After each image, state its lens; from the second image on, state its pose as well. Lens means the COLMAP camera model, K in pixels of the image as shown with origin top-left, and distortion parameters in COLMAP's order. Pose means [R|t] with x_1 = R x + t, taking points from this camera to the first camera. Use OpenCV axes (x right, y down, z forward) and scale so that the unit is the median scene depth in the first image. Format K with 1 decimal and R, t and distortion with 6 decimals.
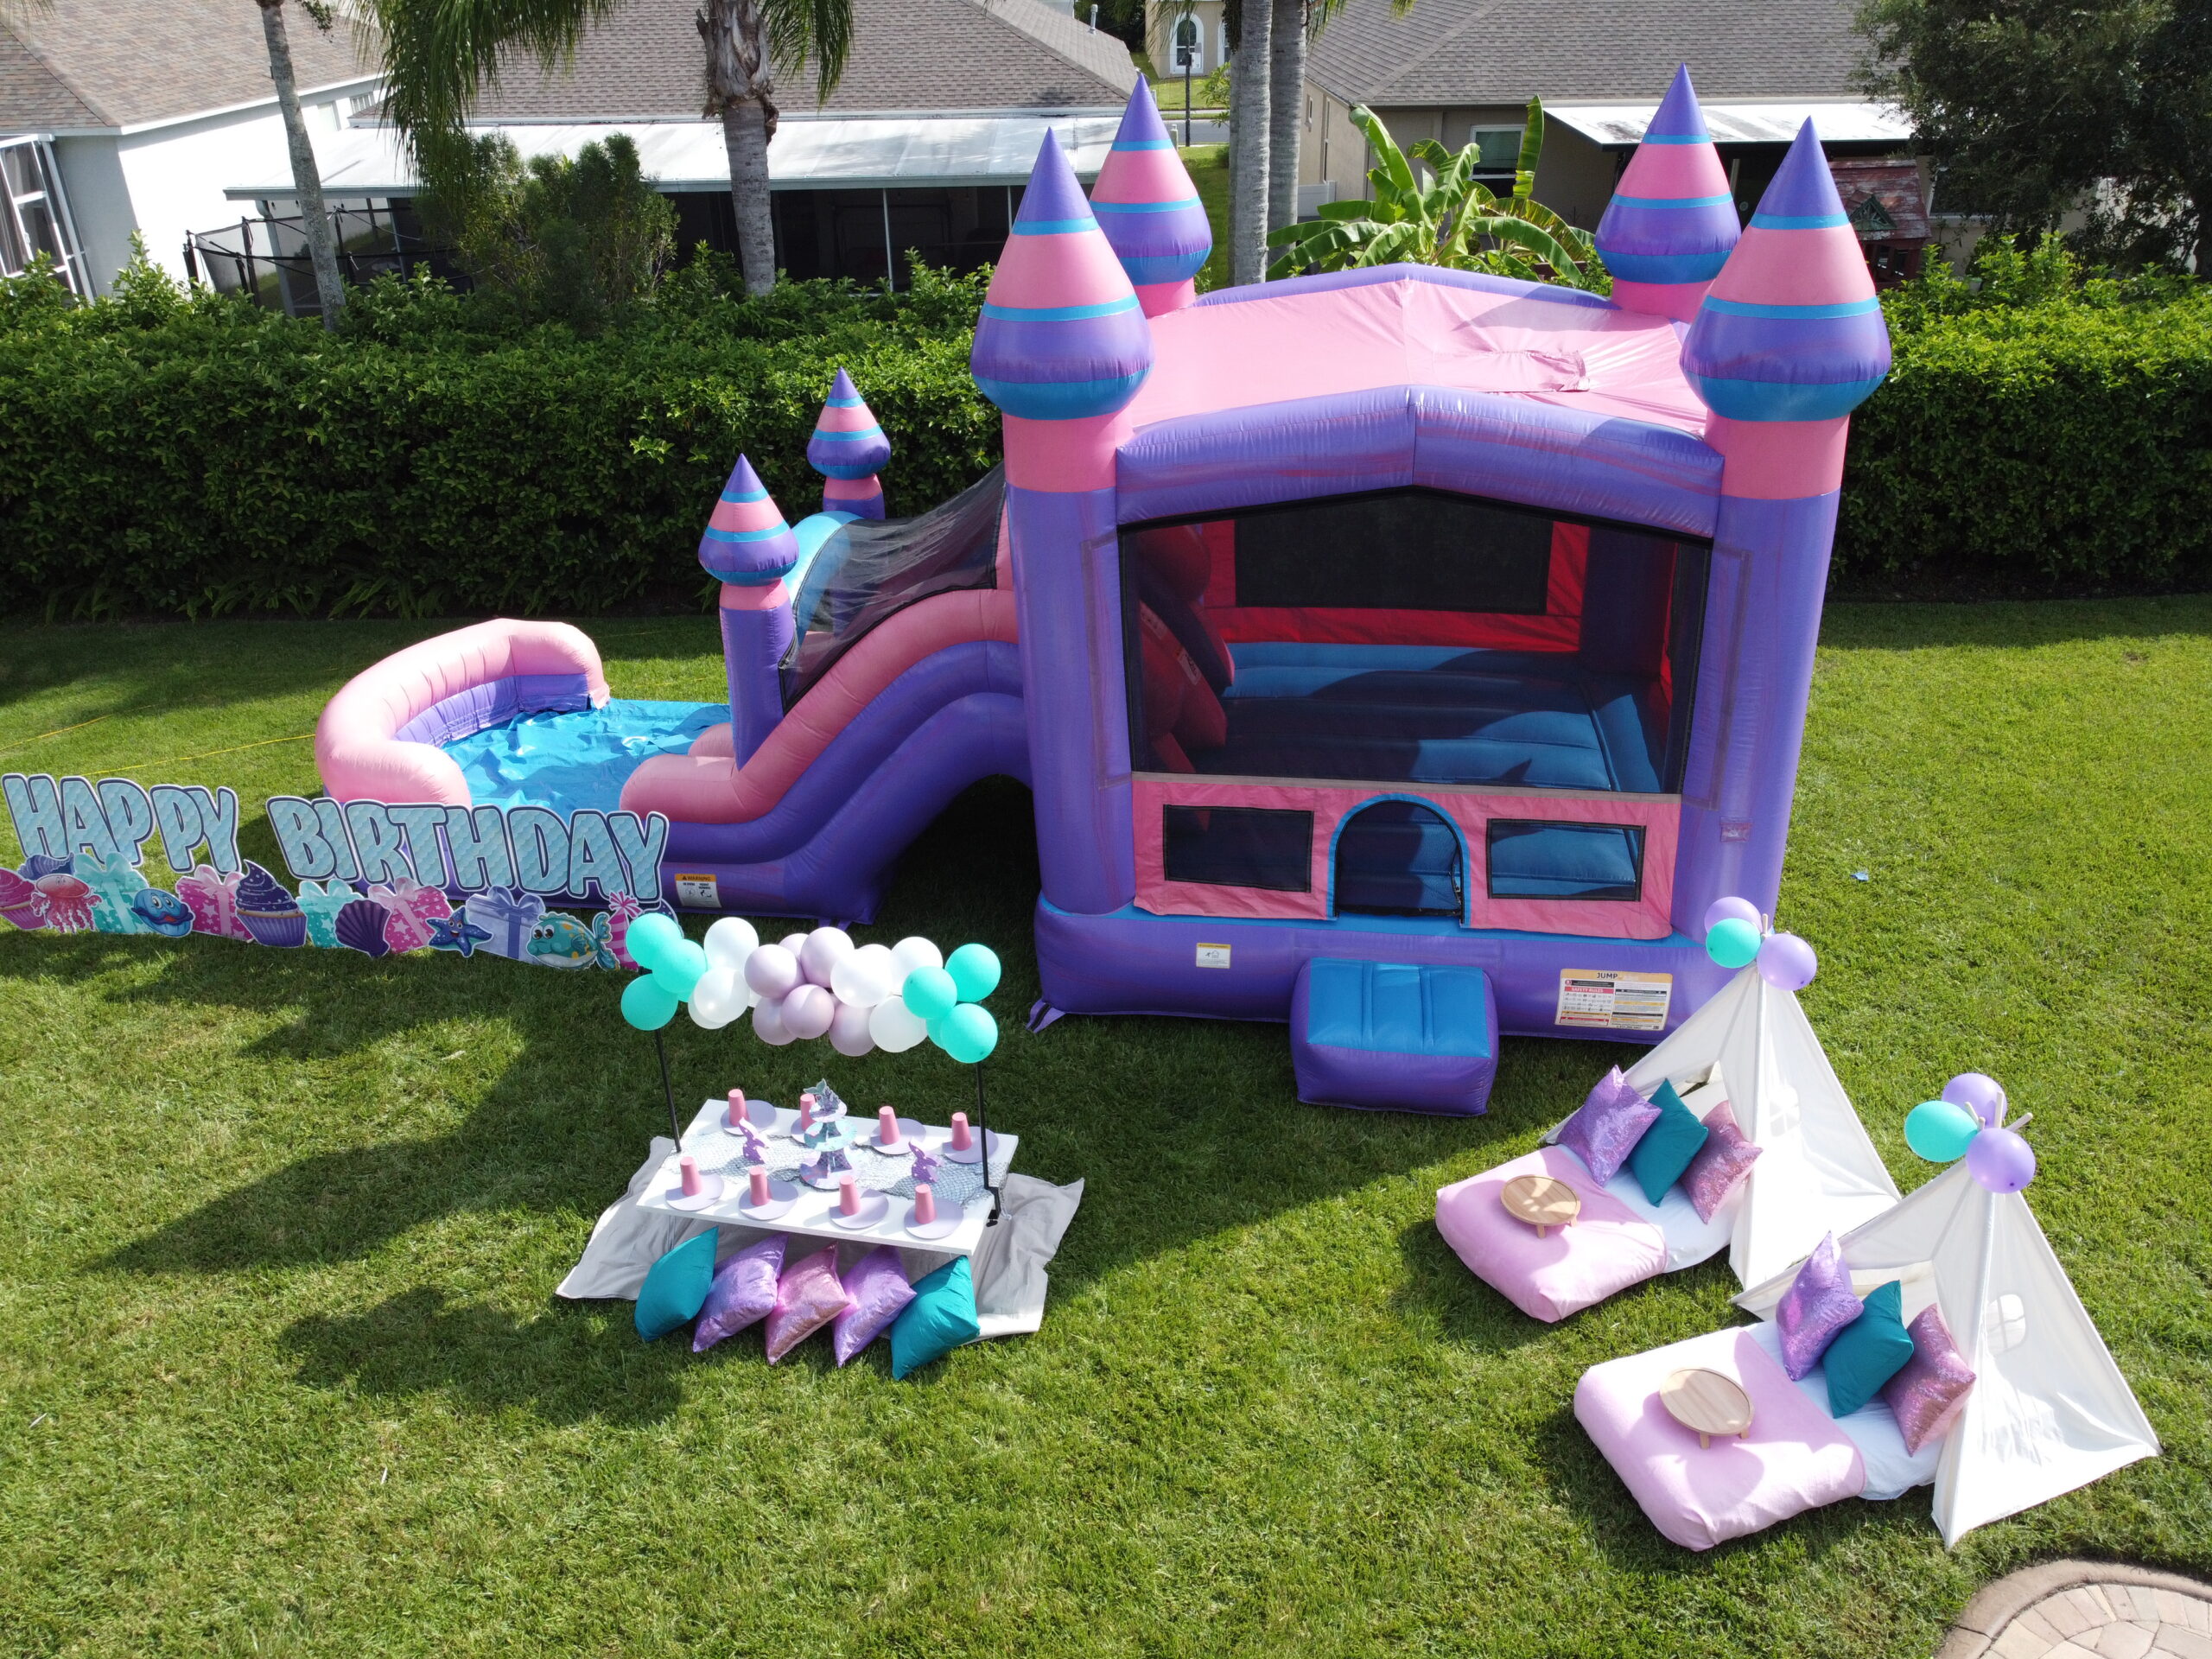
lens RADIAL K [[1647.8, 0, 1102.9], [0, 1647.8, 848.6], [0, 0, 1]] dist [-0.002807, 0.003318]
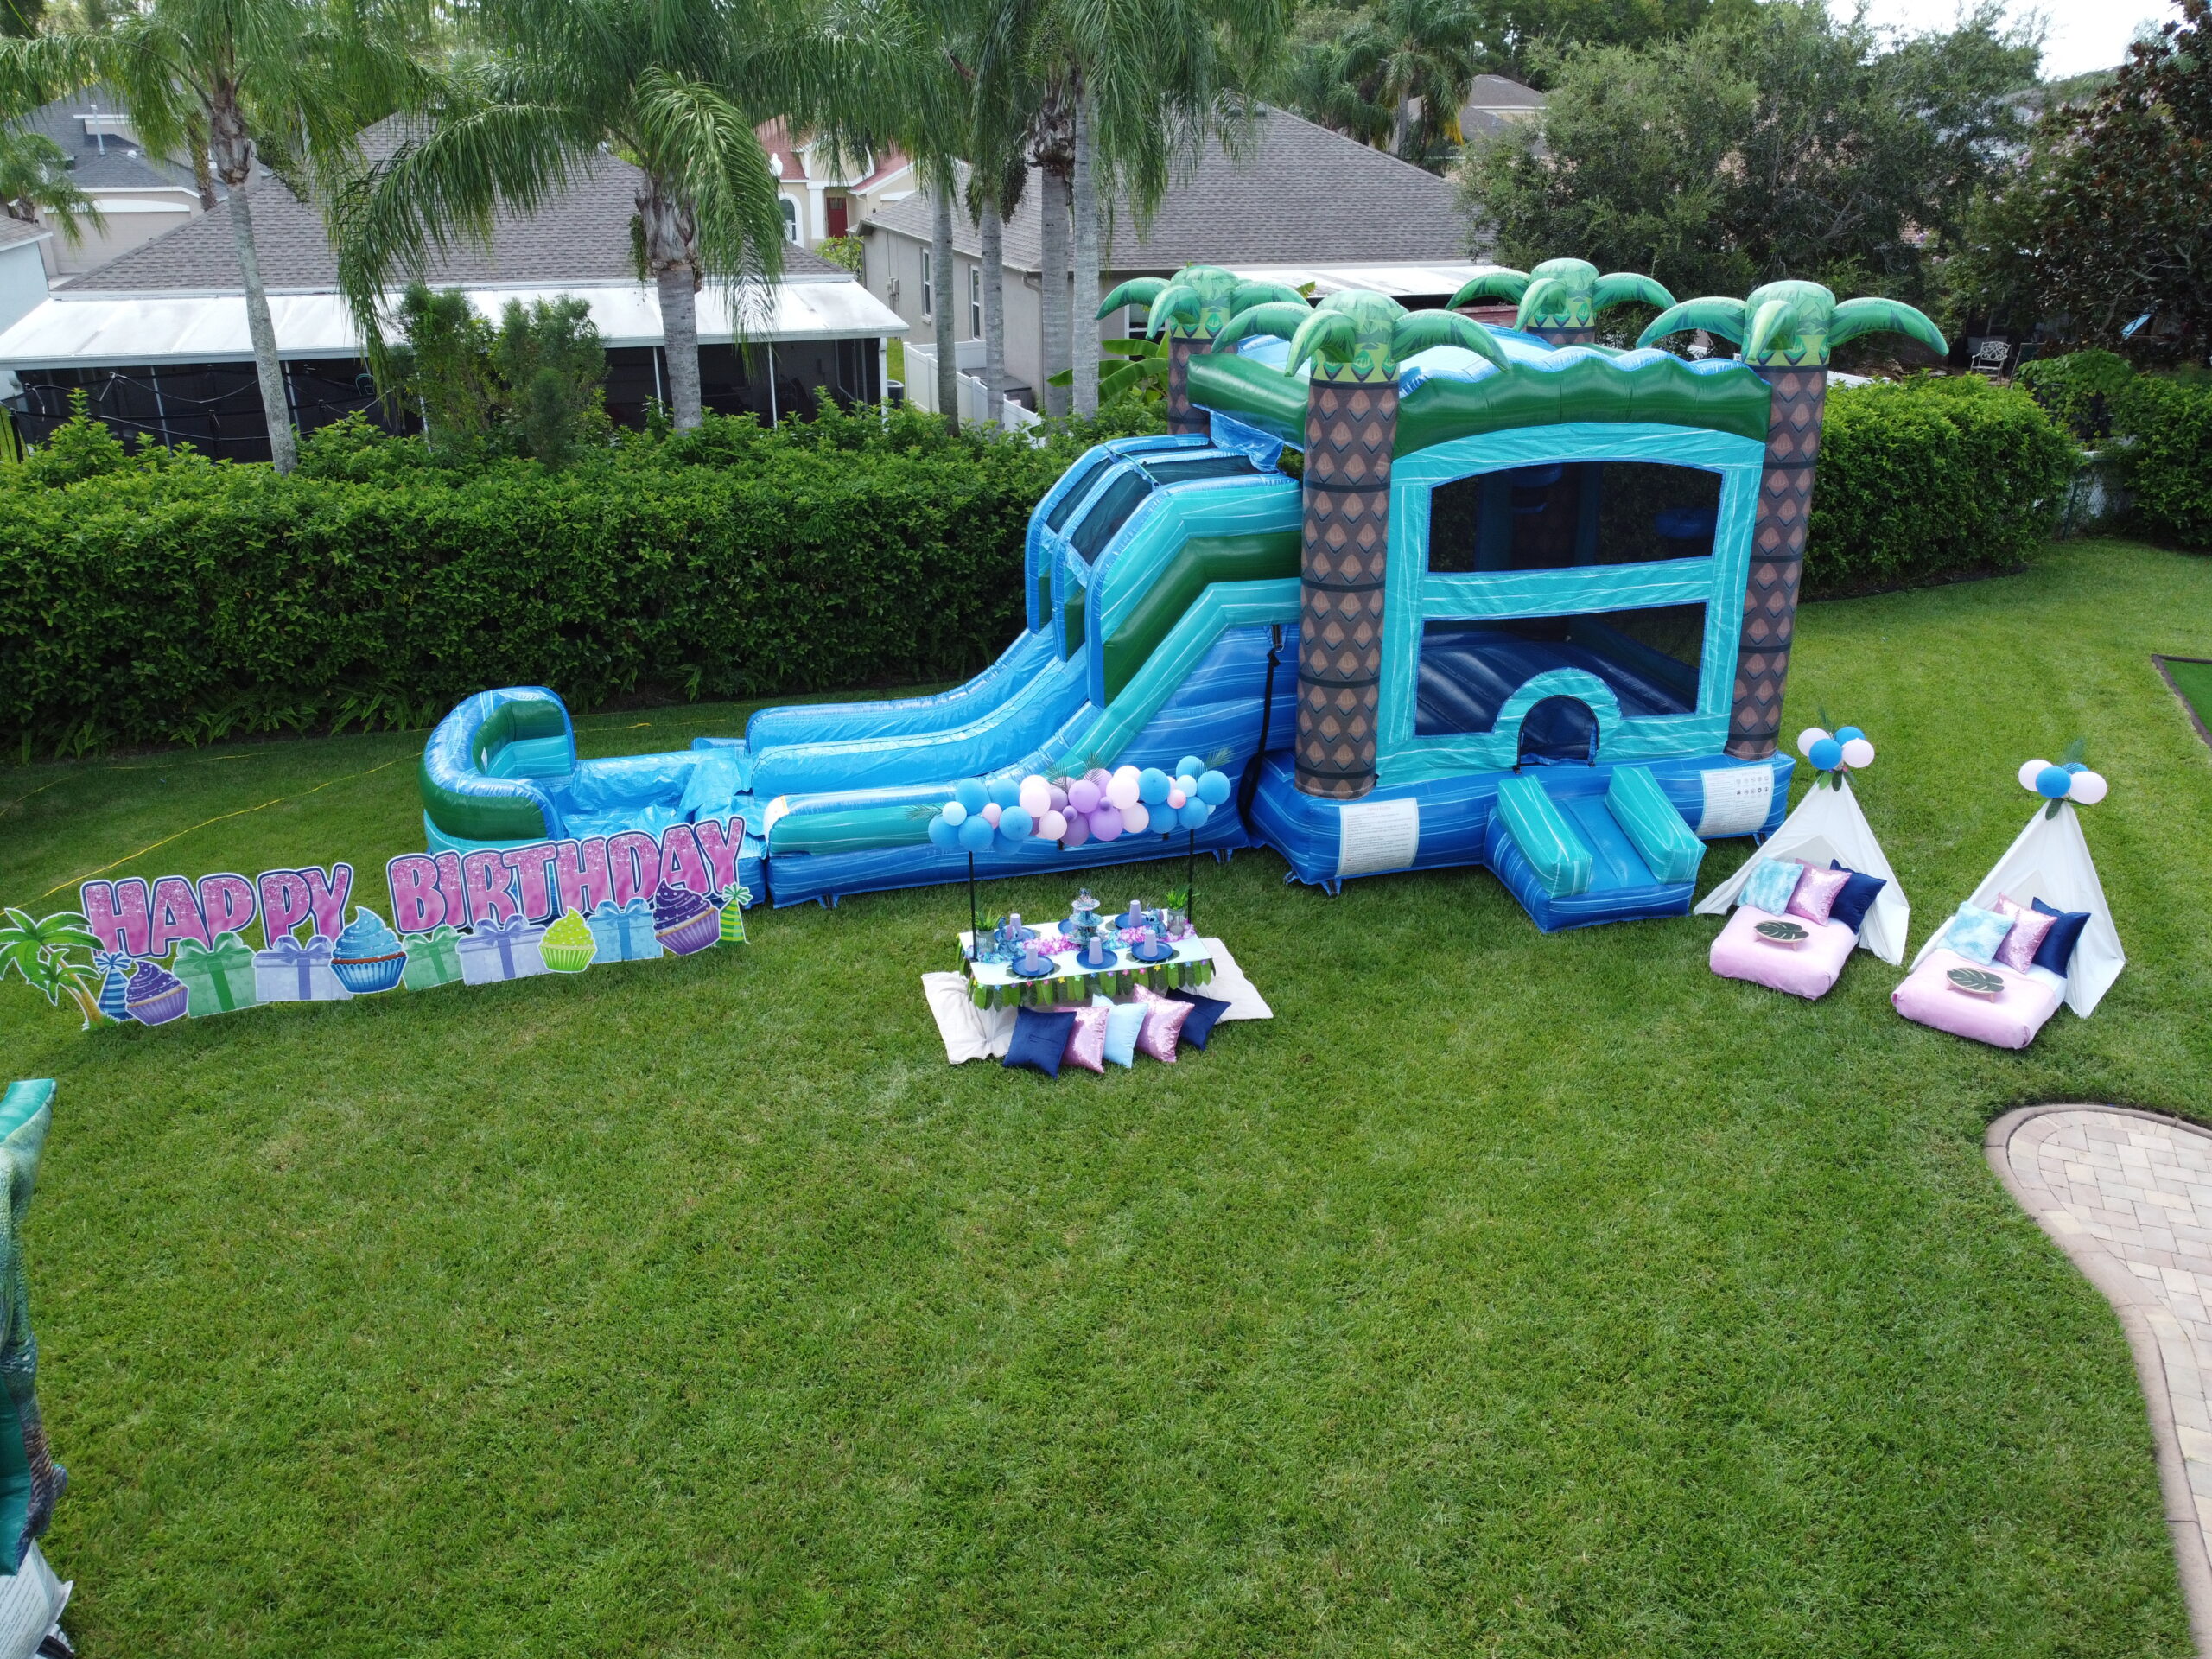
lens RADIAL K [[1662.1, 0, 1114.7], [0, 1662.1, 839.7], [0, 0, 1]] dist [0.000285, -0.010604]
pose [[0.955153, -0.102378, 0.277853, -0.441952], [0.129097, 0.988433, -0.079587, 0.119319], [-0.266491, 0.111888, 0.957321, -0.236542]]
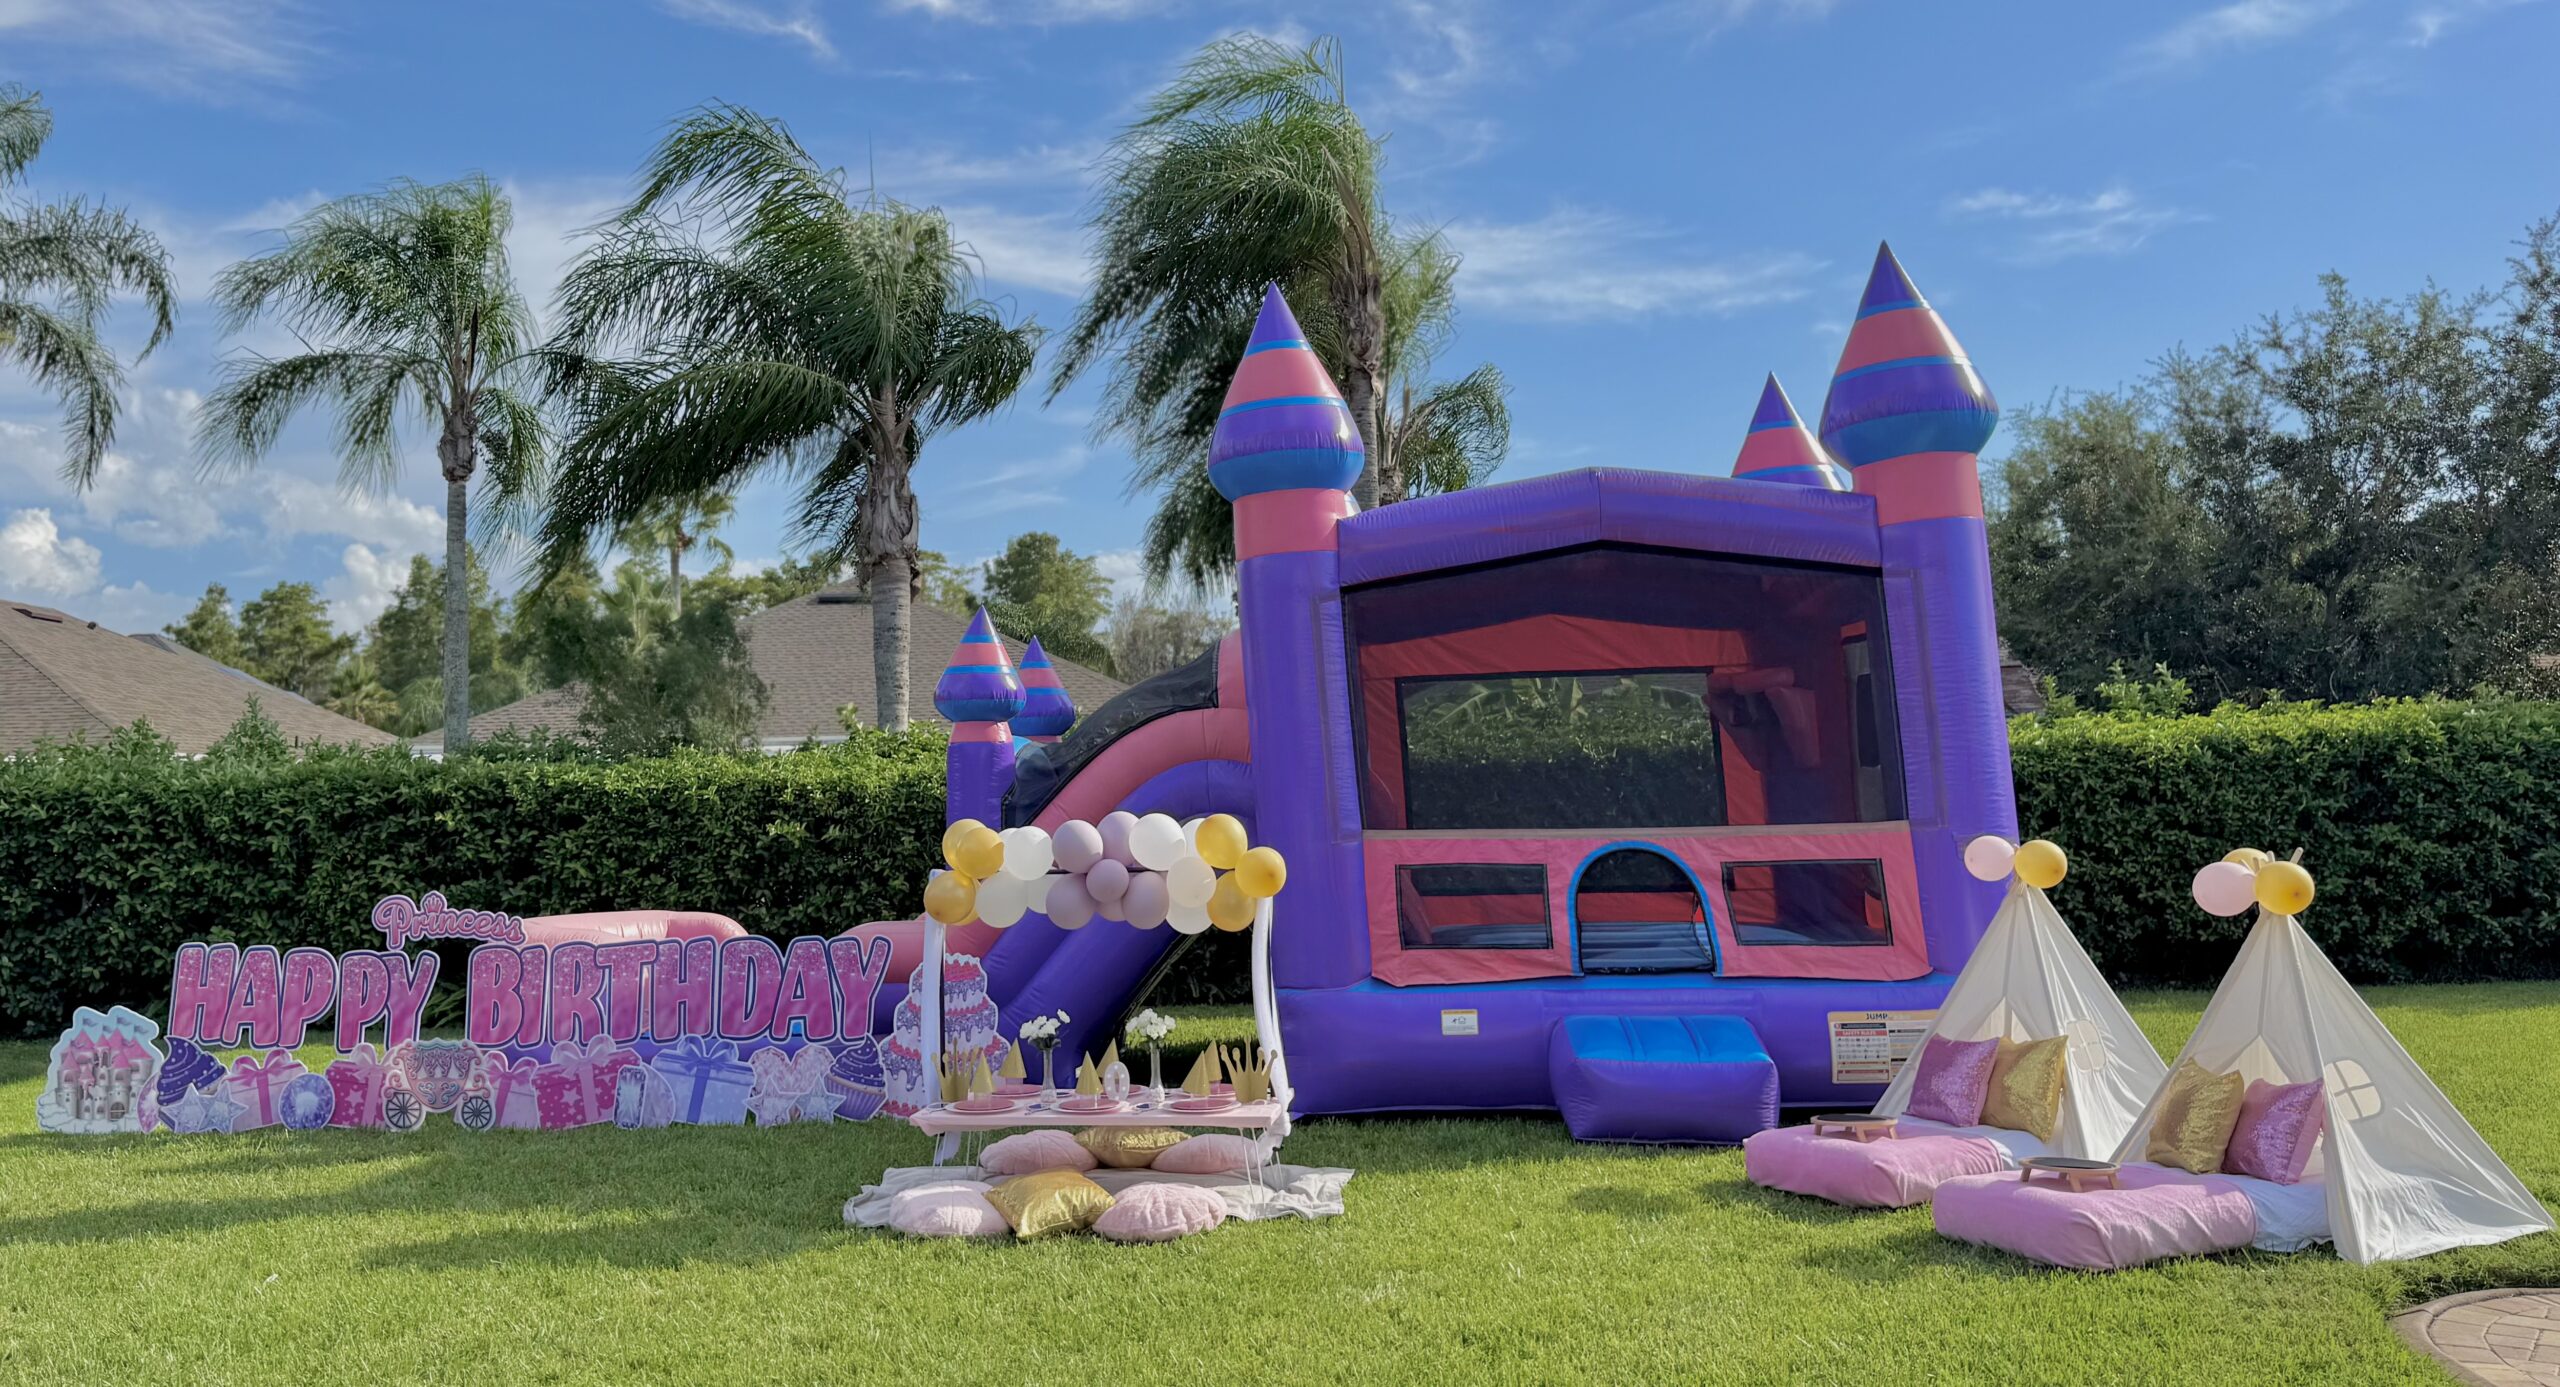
lens RADIAL K [[2036.5, 0, 1153.5], [0, 2036.5, 645.1], [0, 0, 1]] dist [0.067284, -0.040692]
pose [[0.999654, -0.012546, 0.023107, -0.123142], [0.023130, 0.837509, -0.545933, 0.473515], [-0.012503, 0.546279, 0.837510, -0.108368]]
